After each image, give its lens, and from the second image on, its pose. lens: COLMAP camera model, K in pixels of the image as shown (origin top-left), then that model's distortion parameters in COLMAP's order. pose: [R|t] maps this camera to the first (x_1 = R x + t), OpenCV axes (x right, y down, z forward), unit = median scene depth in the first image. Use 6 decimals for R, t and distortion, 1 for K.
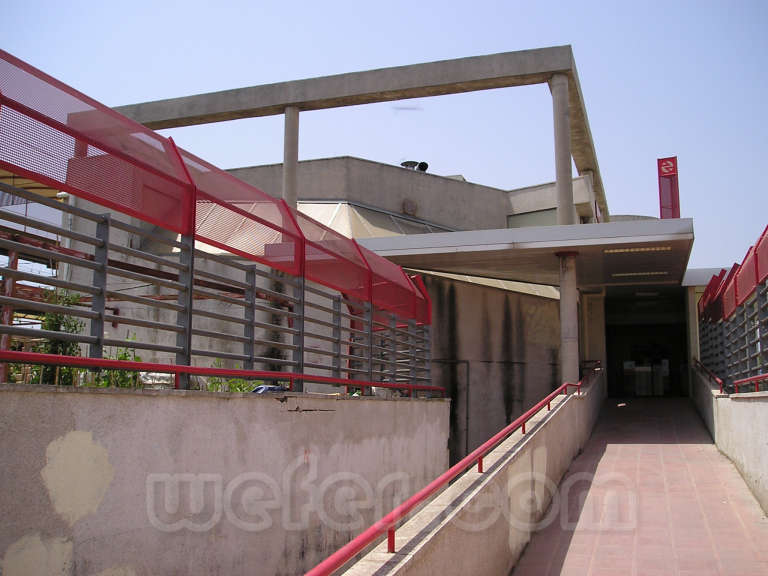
lens RADIAL K [[799.2, 0, 395.1], [0, 799.2, 286.7], [0, 0, 1]] dist [-0.128305, 0.081708]
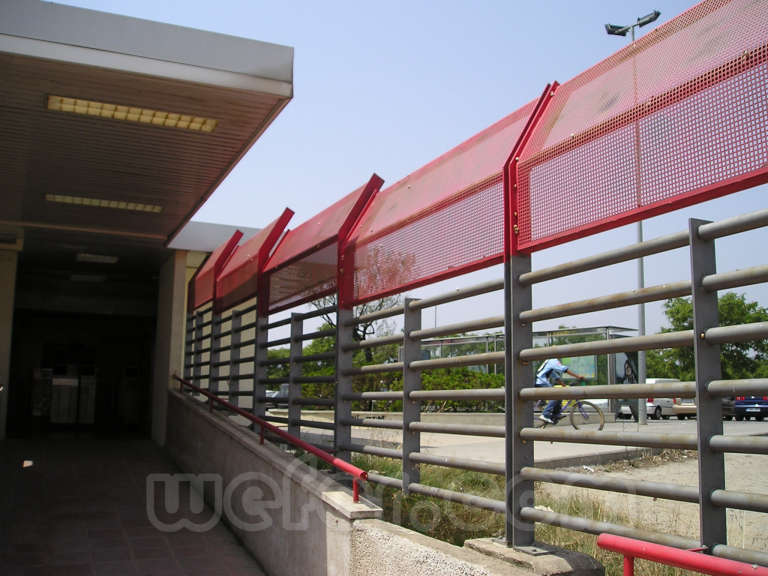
lens RADIAL K [[799.2, 0, 395.1], [0, 799.2, 286.7], [0, 0, 1]] dist [-0.128305, 0.081708]
pose [[0.746518, 0.097440, 0.658192, 0.116982], [-0.098178, 0.994522, -0.035879, 0.030890], [-0.658082, -0.037836, 0.751995, 0.467718]]
